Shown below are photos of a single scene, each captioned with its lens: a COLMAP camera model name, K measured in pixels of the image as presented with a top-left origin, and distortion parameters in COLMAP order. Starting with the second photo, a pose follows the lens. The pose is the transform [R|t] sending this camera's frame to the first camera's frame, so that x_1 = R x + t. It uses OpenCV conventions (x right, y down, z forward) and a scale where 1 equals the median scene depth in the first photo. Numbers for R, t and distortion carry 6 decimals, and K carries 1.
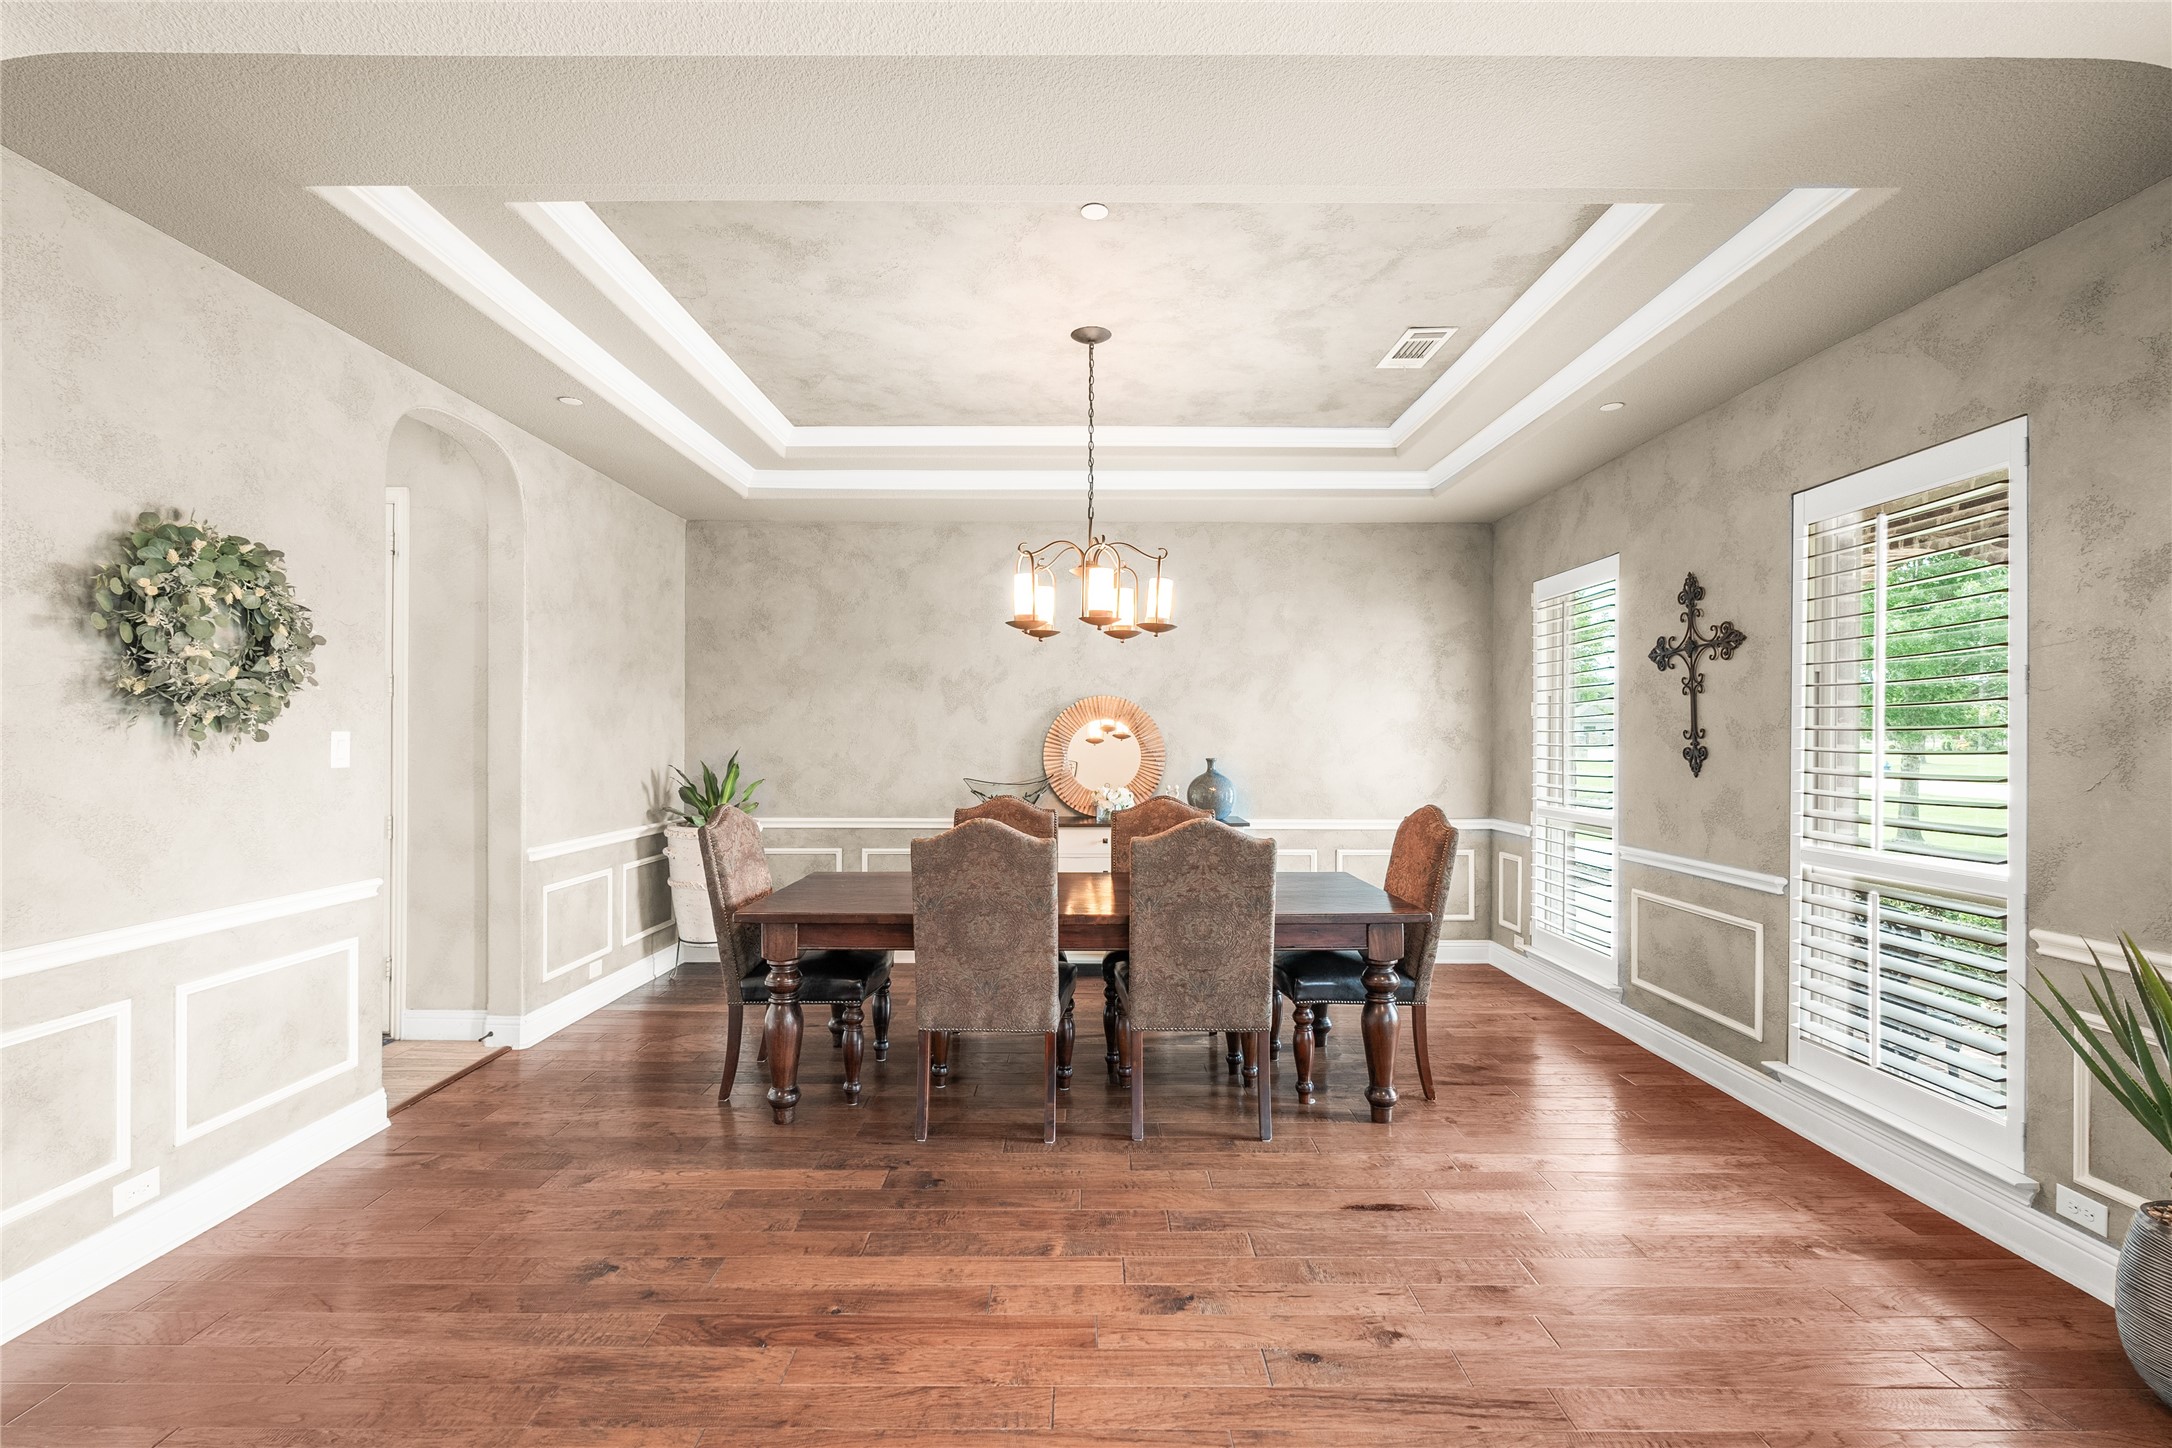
lens RADIAL K [[951.8, 0, 1071.2], [0, 951.8, 731.2], [0, 0, 1]] dist [-0.005032, 0.000471]
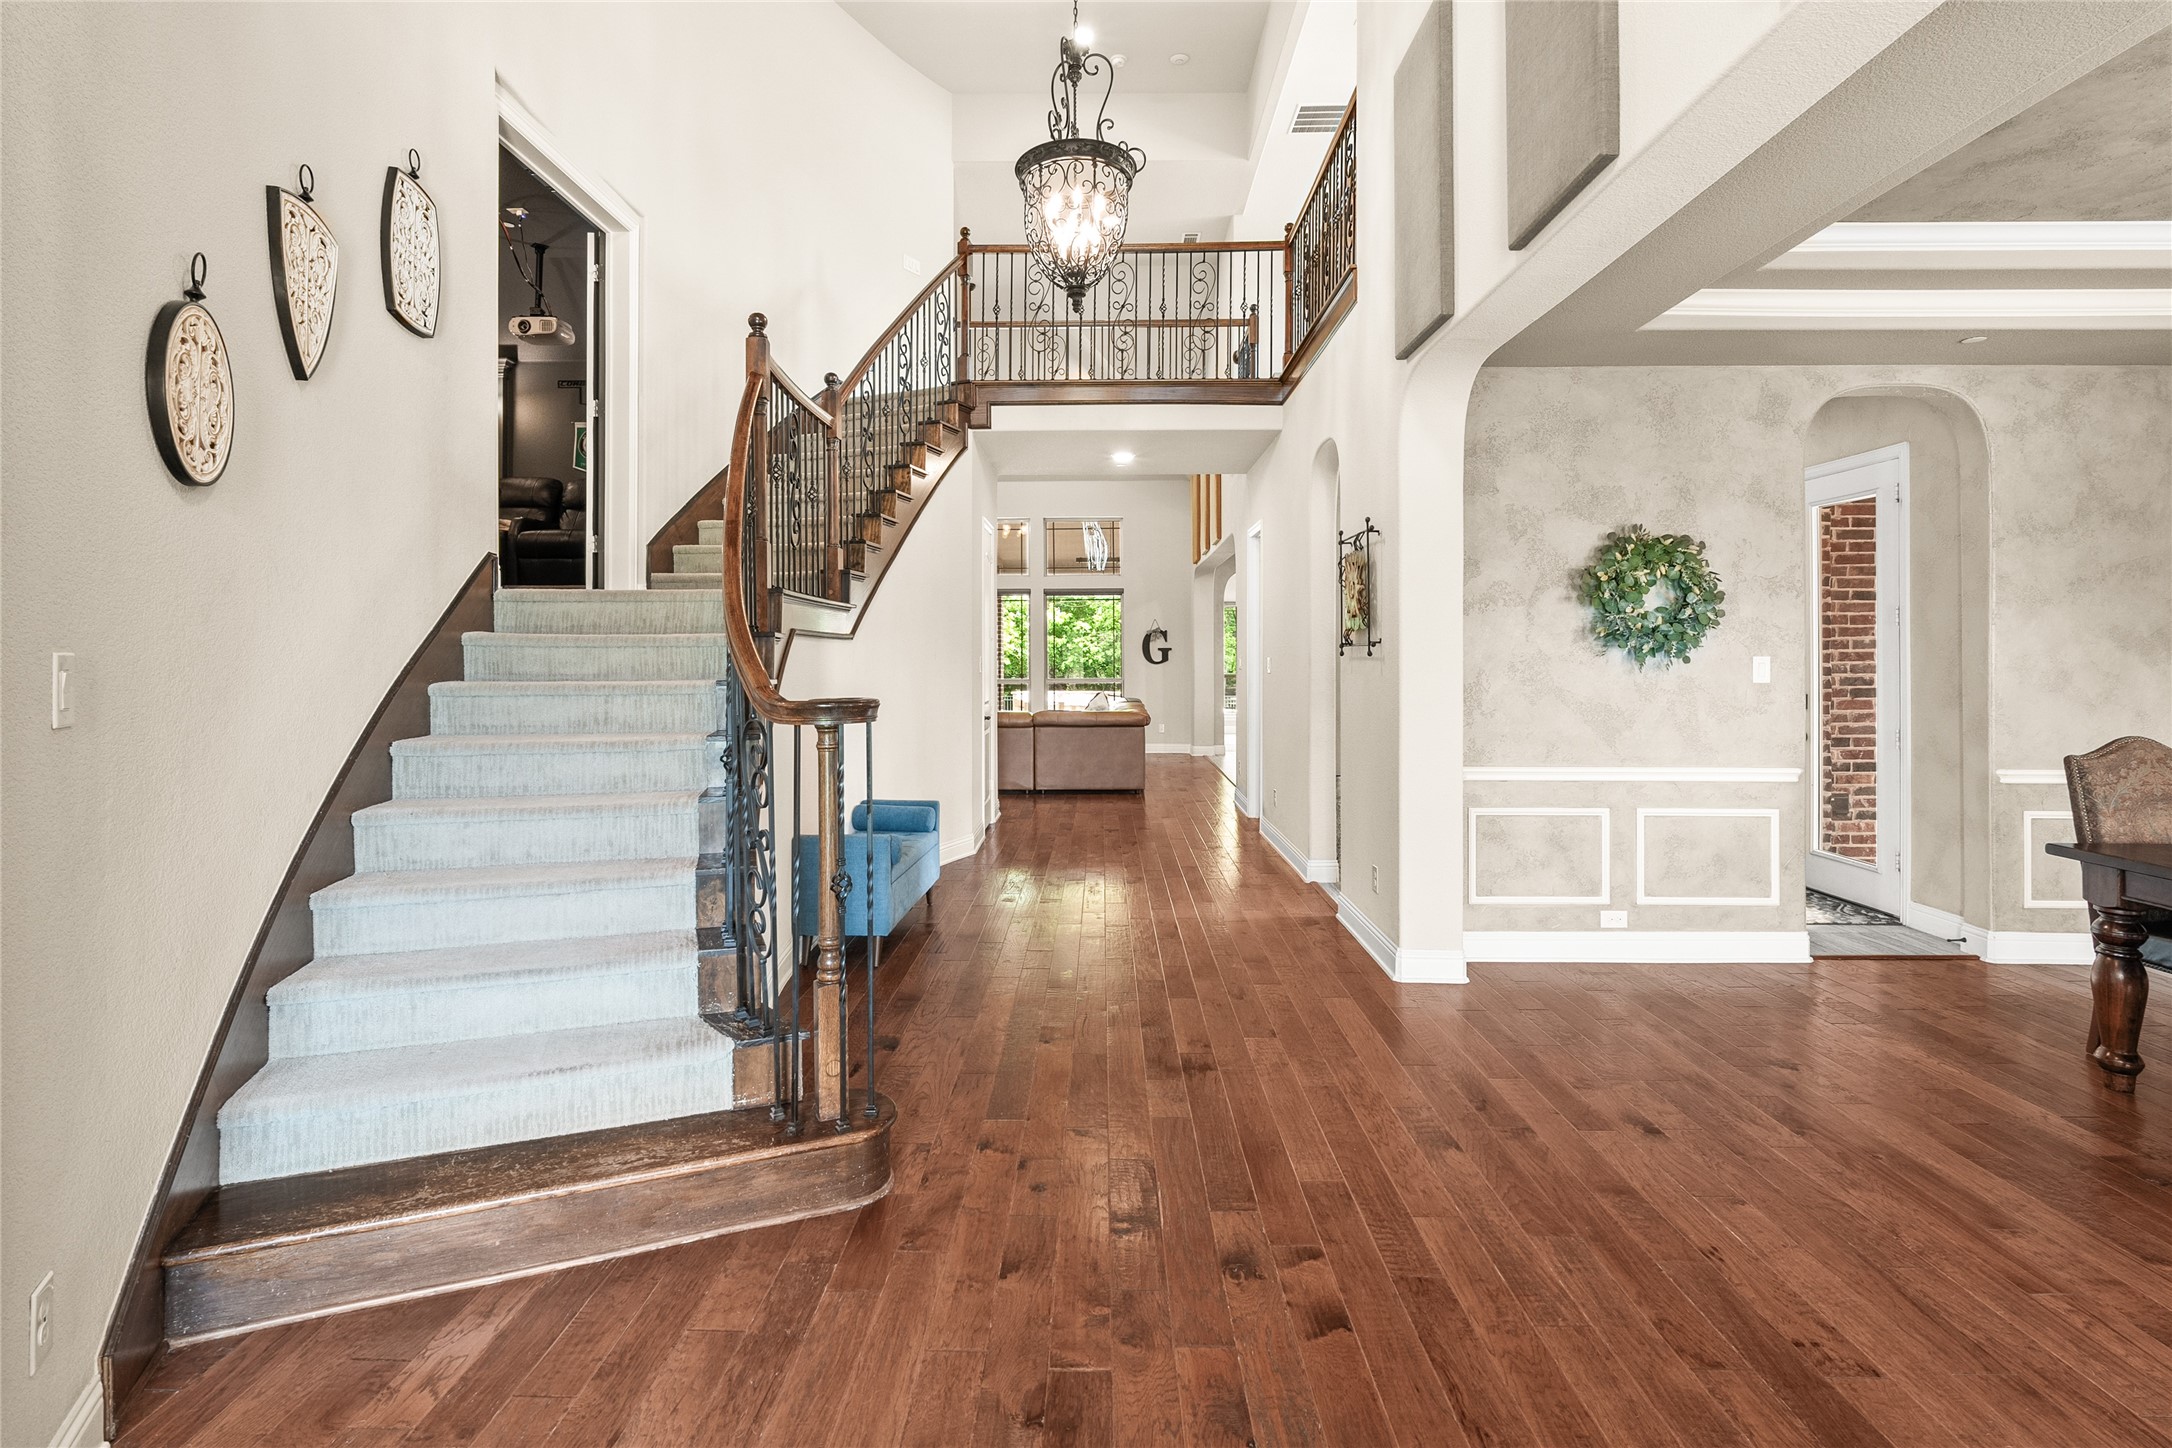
lens RADIAL K [[951.8, 0, 1057.4], [0, 951.8, 655.9], [0, 0, 1]] dist [-0.005032, 0.000471]
pose [[-0.040855, -0.004196, -0.999156, 0.743410], [0.004946, 0.999978, -0.004401, 0.000655], [0.999153, -0.005122, -0.040833, 0.040852]]
